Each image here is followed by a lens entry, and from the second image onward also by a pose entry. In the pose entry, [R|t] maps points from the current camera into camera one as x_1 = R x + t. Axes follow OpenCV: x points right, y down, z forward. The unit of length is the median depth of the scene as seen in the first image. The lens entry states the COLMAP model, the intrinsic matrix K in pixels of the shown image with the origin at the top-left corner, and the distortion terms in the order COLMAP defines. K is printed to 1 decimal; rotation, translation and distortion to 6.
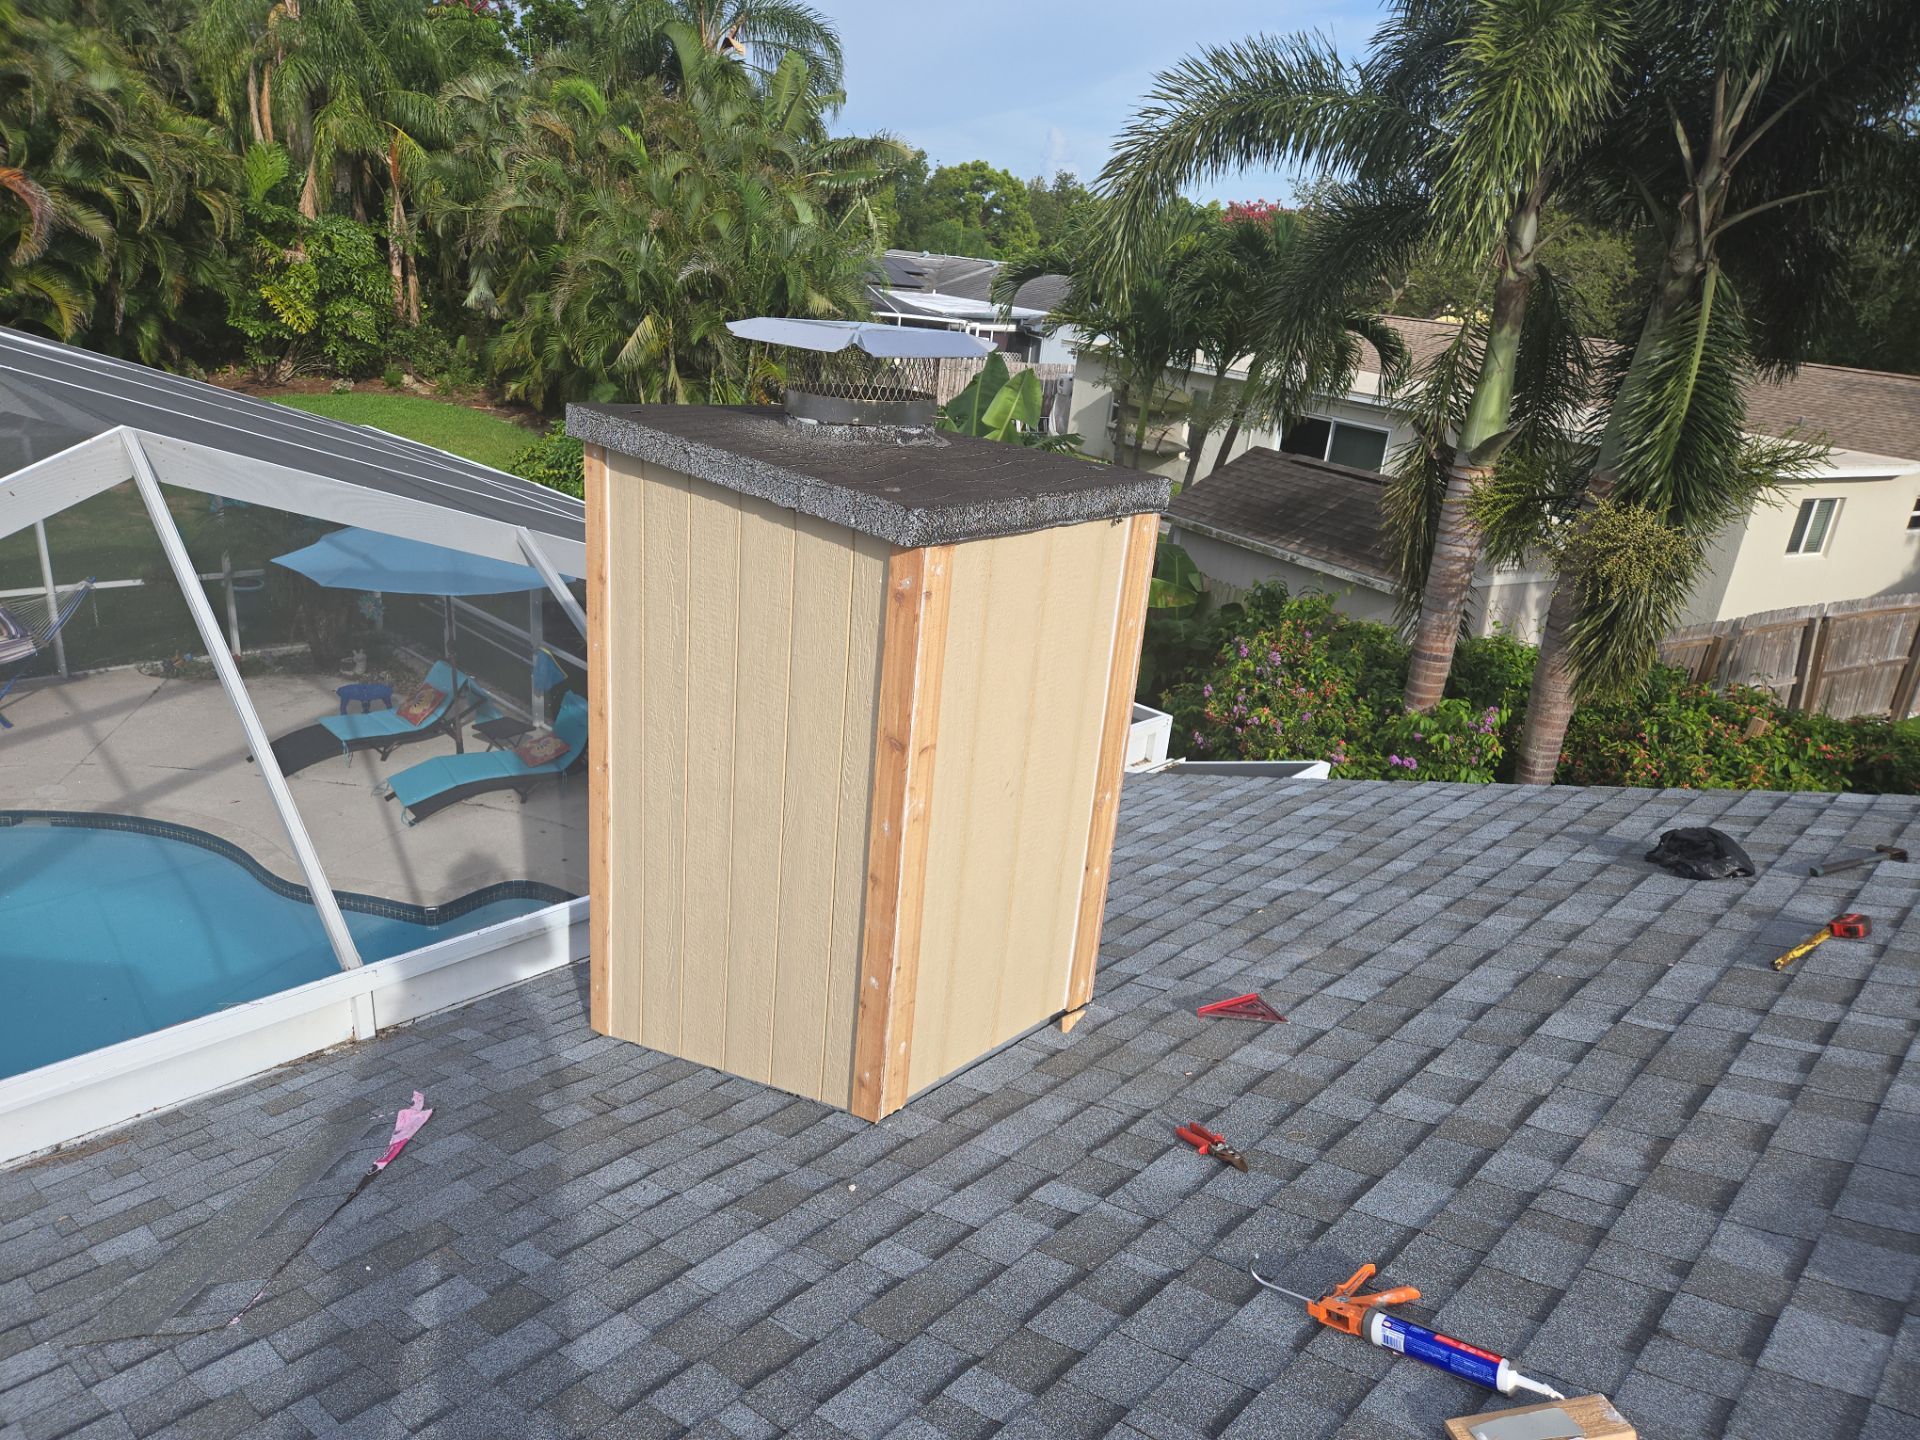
lens RADIAL K [[1284.7, 0, 952.0], [0, 1284.7, 720.7], [0, 0, 1]] dist [0.089440, -0.079812]
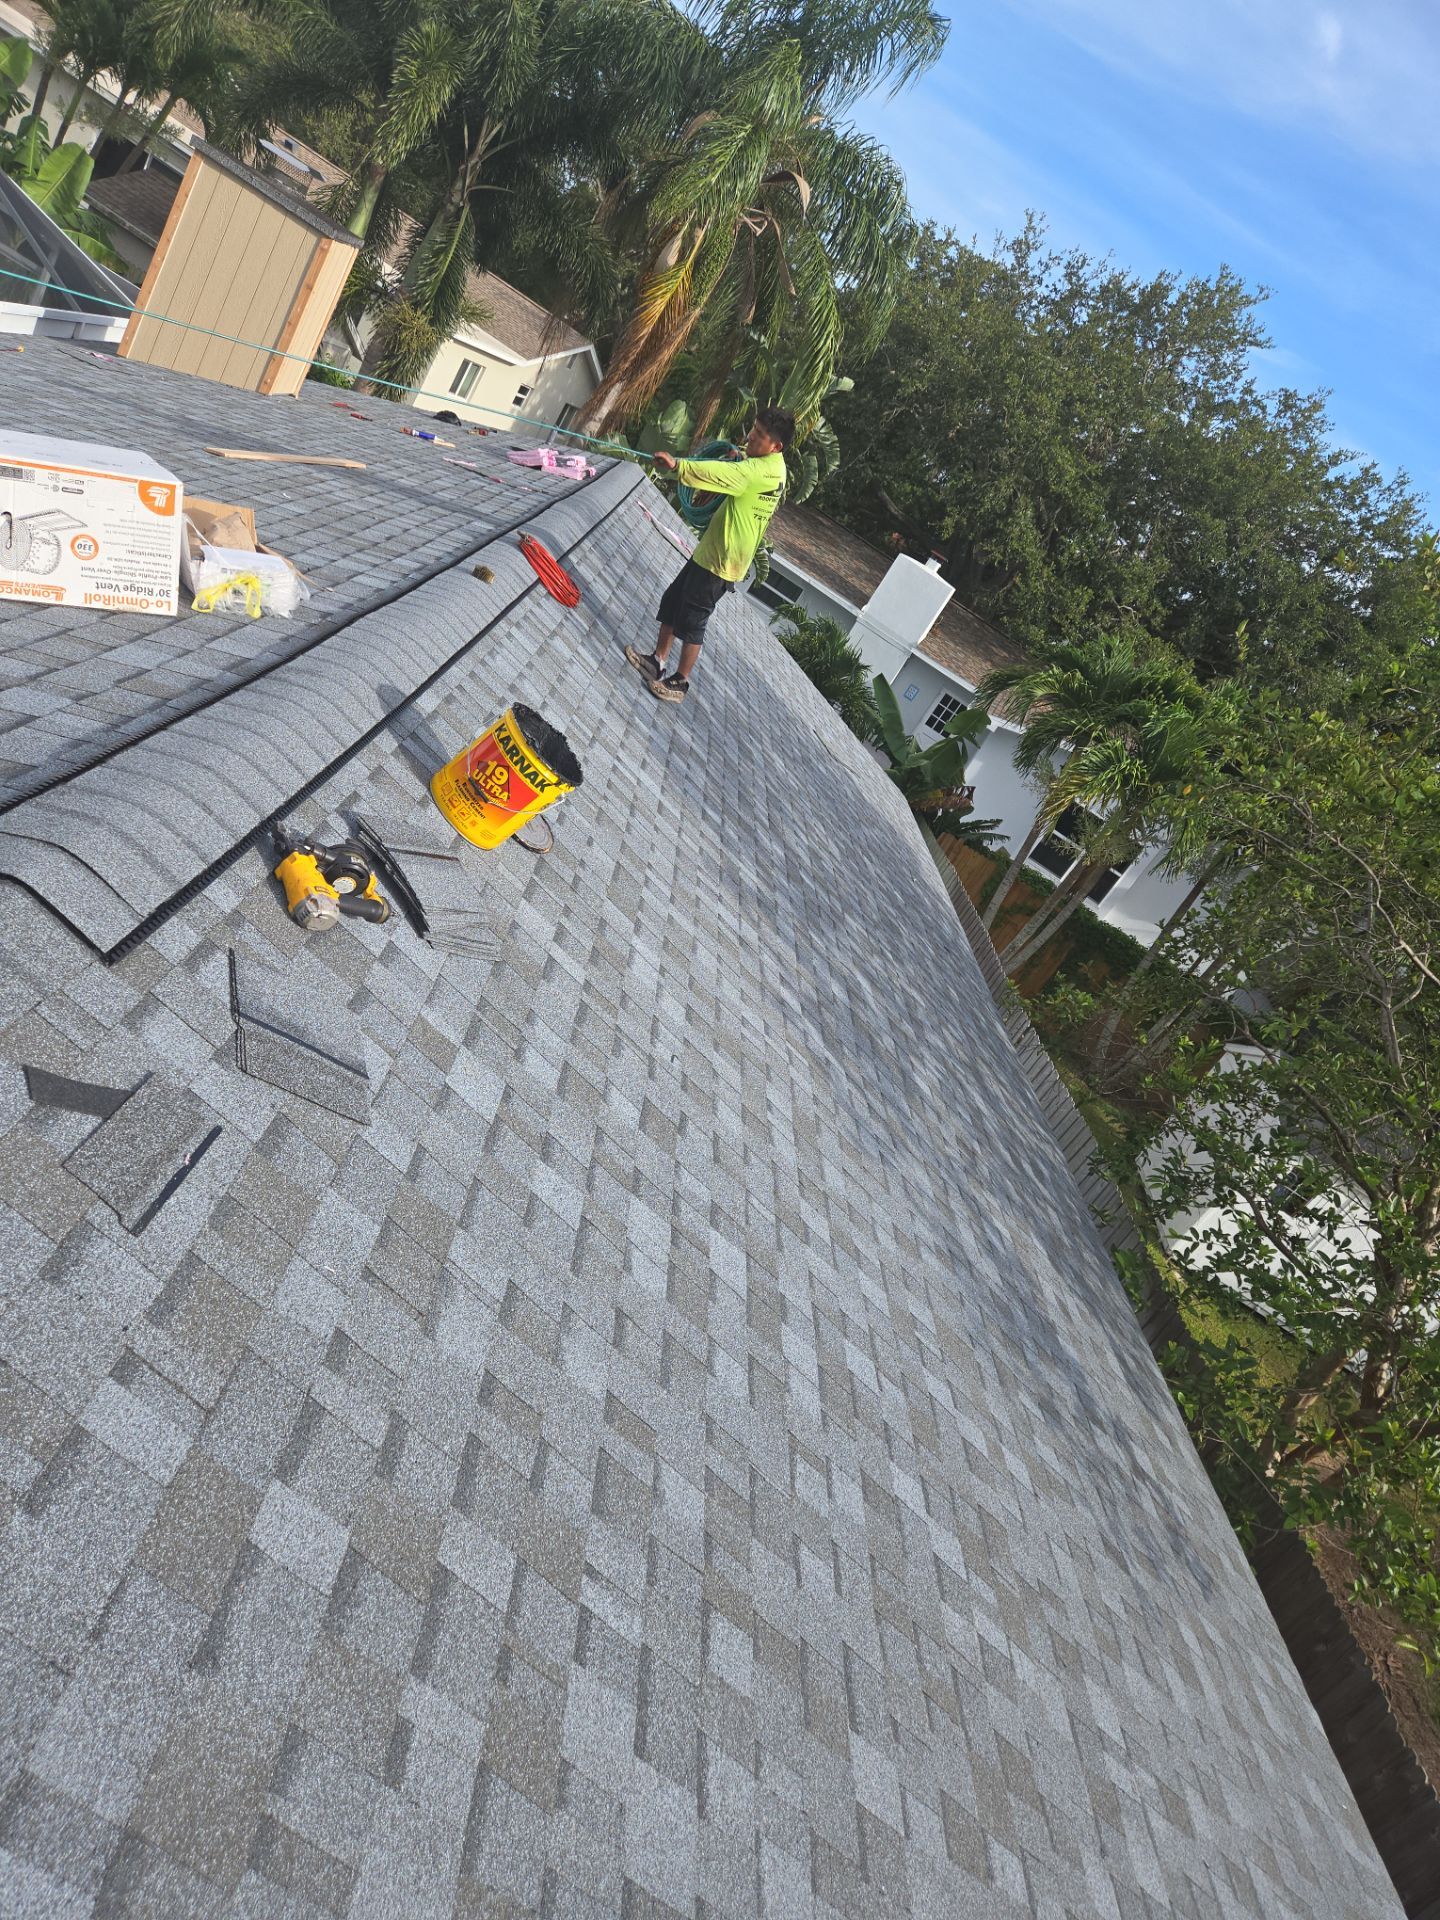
lens RADIAL K [[1284.7, 0, 720.0], [0, 1284.7, 960.0], [0, 0, 1]] dist [0.089440, -0.079812]
pose [[0.670294, 0.002720, 0.742091, -0.305501], [-0.233022, 0.950186, 0.206994, 0.119392], [-0.704561, -0.311671, 0.637538, -0.436129]]
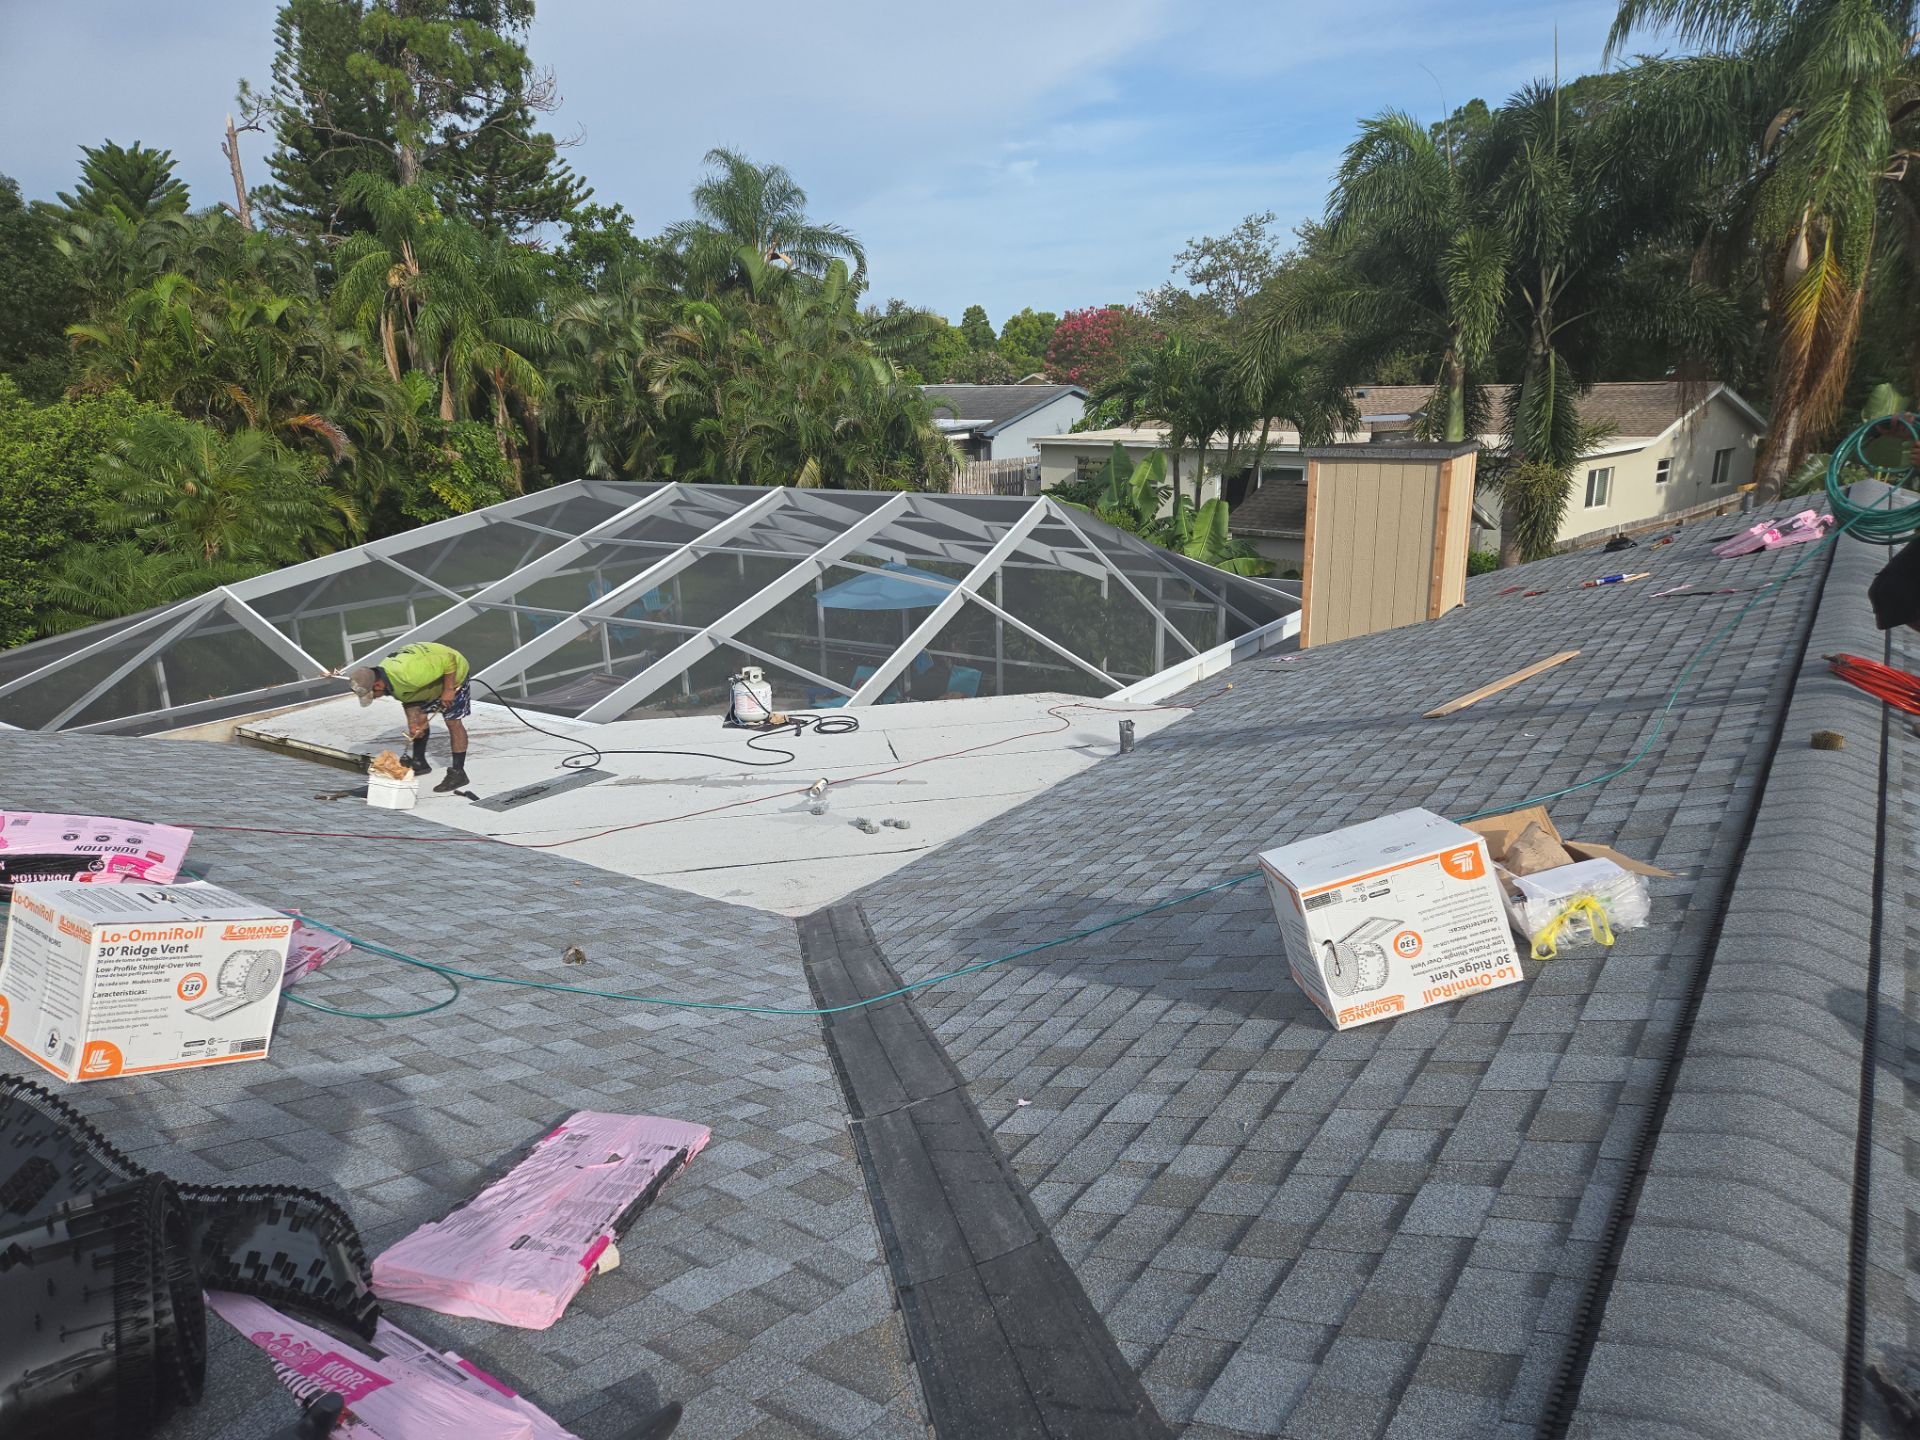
lens RADIAL K [[1284.7, 0, 952.0], [0, 1284.7, 720.7], [0, 0, 1]] dist [0.089440, -0.079812]
pose [[0.980257, -0.158041, 0.118823, -0.300177], [0.166947, 0.983541, -0.069106, 0.096966], [-0.105946, 0.087579, 0.990508, -0.396215]]
